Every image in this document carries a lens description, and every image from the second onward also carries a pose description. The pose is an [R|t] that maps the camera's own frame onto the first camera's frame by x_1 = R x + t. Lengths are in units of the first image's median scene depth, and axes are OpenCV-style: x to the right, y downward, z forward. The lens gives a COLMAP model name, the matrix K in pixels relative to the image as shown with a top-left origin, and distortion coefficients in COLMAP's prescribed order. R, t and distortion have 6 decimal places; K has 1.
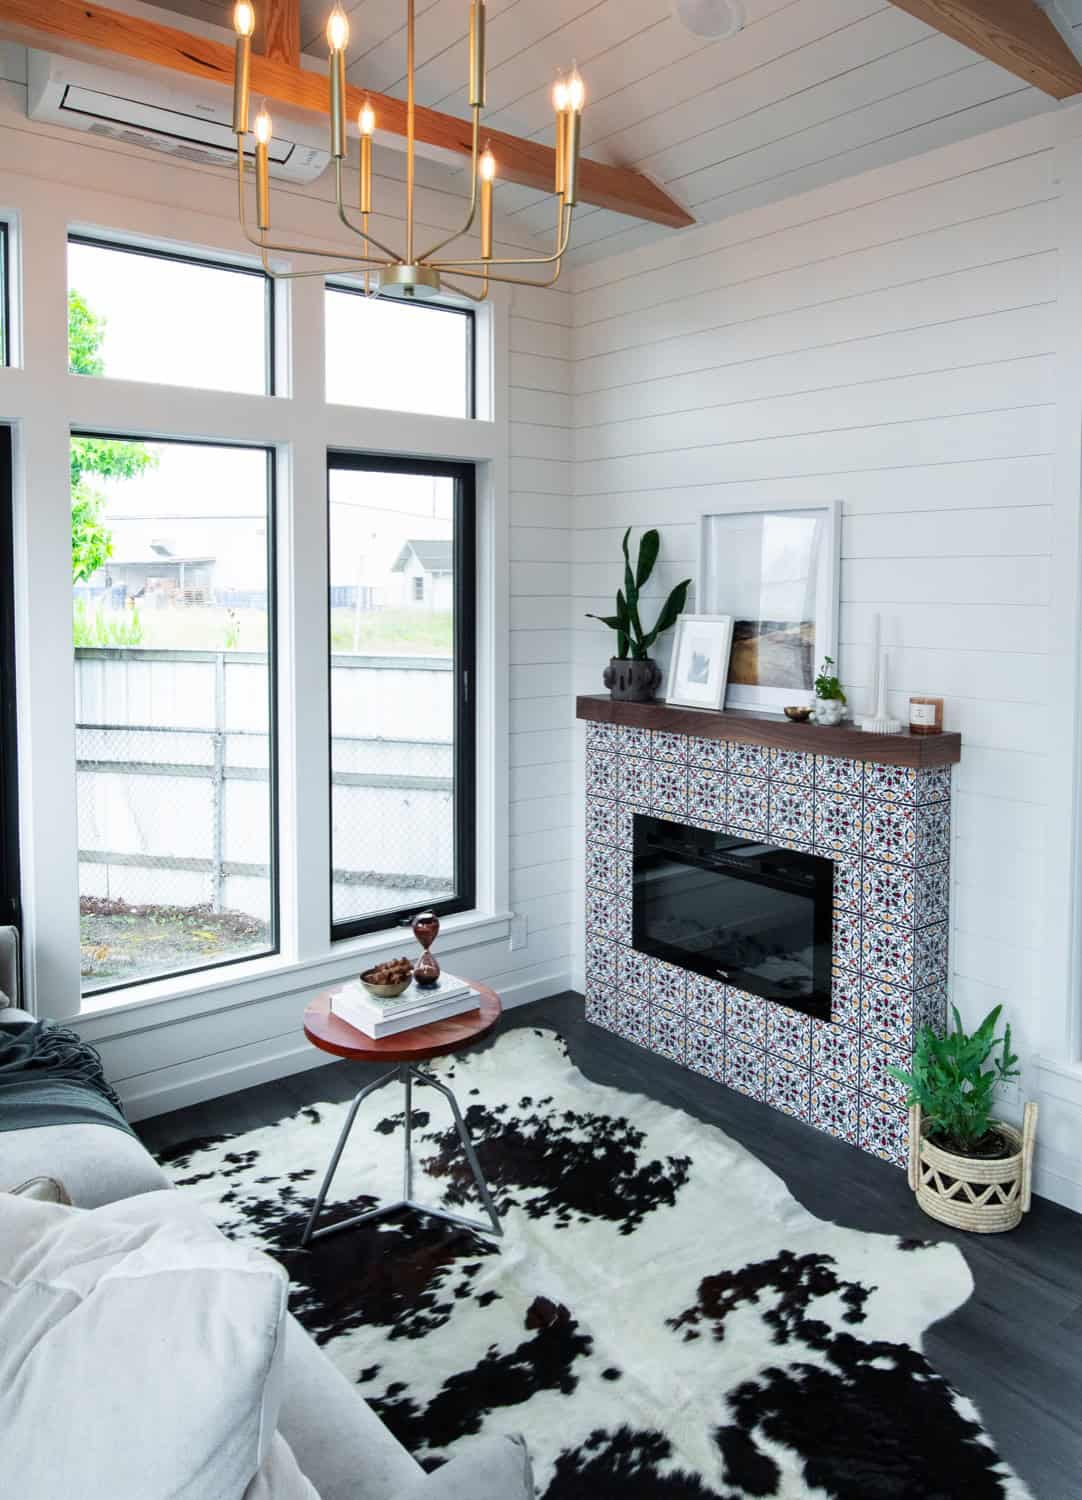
lens RADIAL K [[1036.9, 0, 515.4], [0, 1036.9, 643.1], [0, 0, 1]] dist [0.000807, -0.004567]
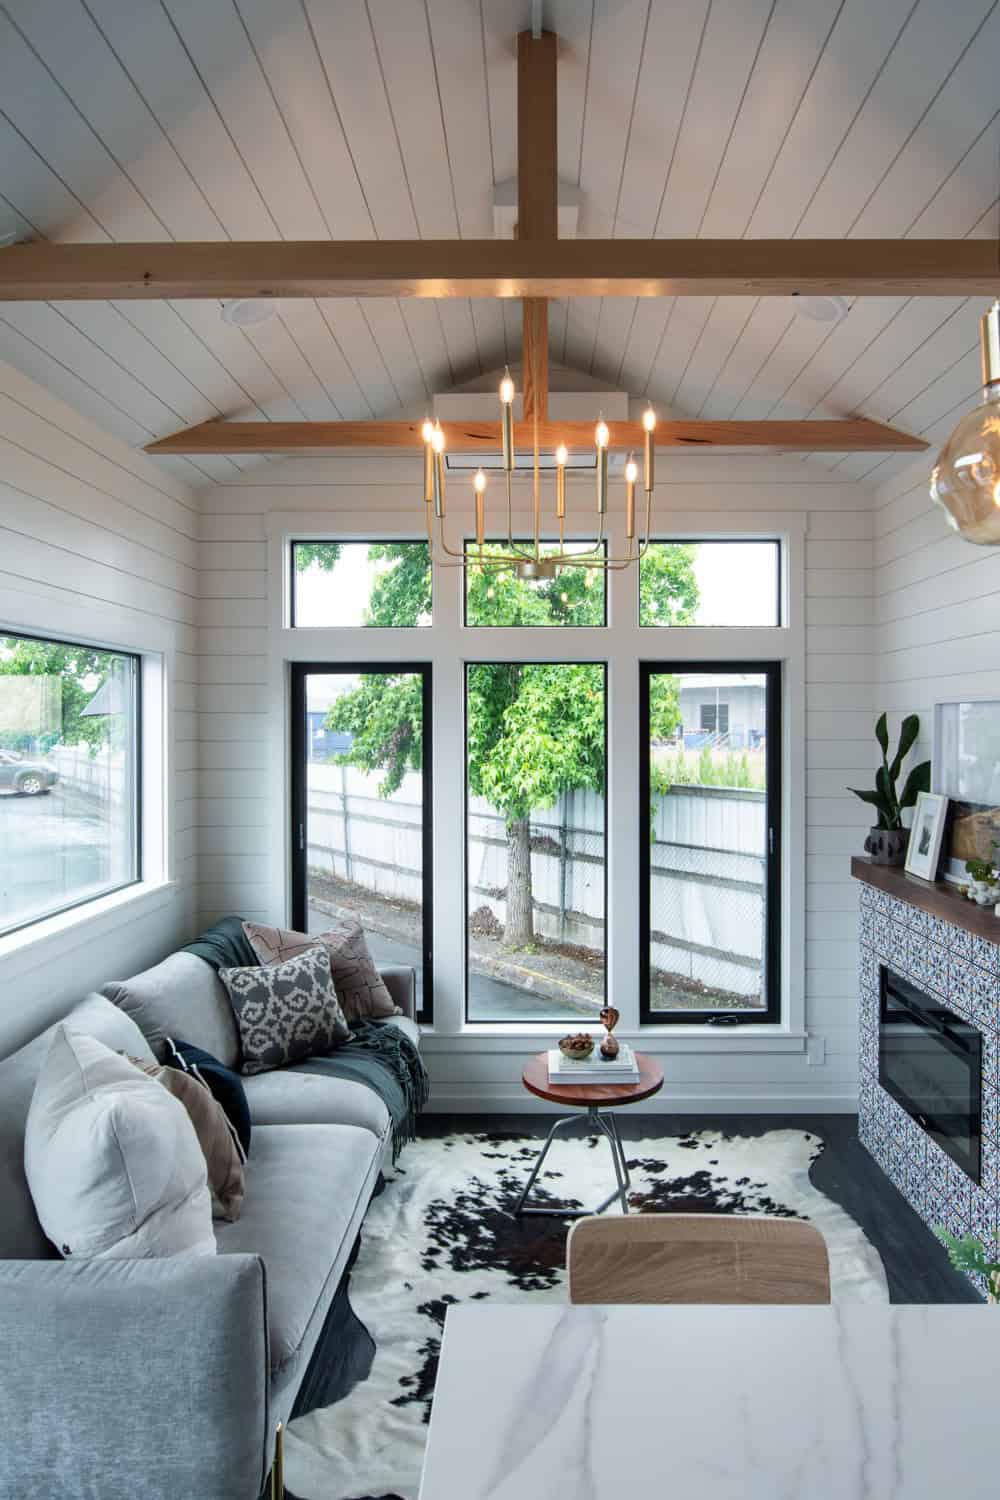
lens RADIAL K [[914.2, 0, 627.8], [0, 914.2, 739.3], [0, 0, 1]] dist [-0.000504, -0.007686]
pose [[0.808903, 0.015363, -0.587741, 0.564399], [-0.038280, 0.998914, -0.026575, -0.055516], [0.586694, 0.043995, 0.808613, 0.009130]]
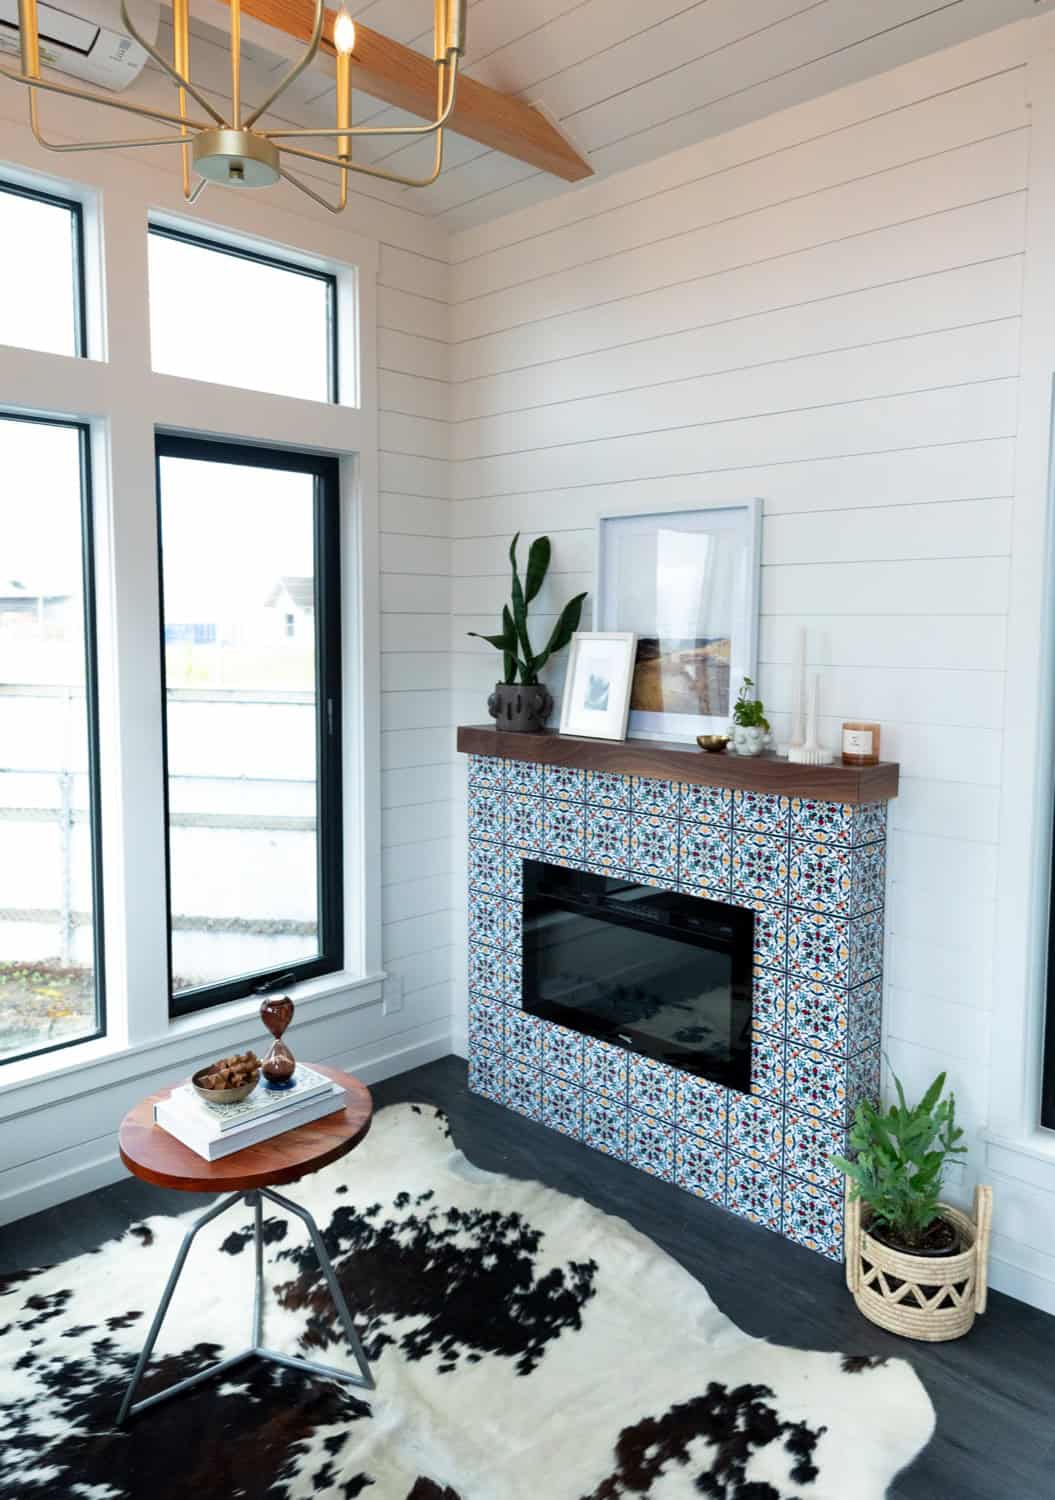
lens RADIAL K [[1003.6, 0, 487.6], [0, 1003.6, 707.1], [0, 0, 1]] dist [0.018407, -0.003554]
pose [[0.995157, -0.006765, 0.098066, 0.001210], [0.004209, 0.999647, 0.026242, 0.015085], [-0.098209, -0.025702, 0.994834, 0.184519]]
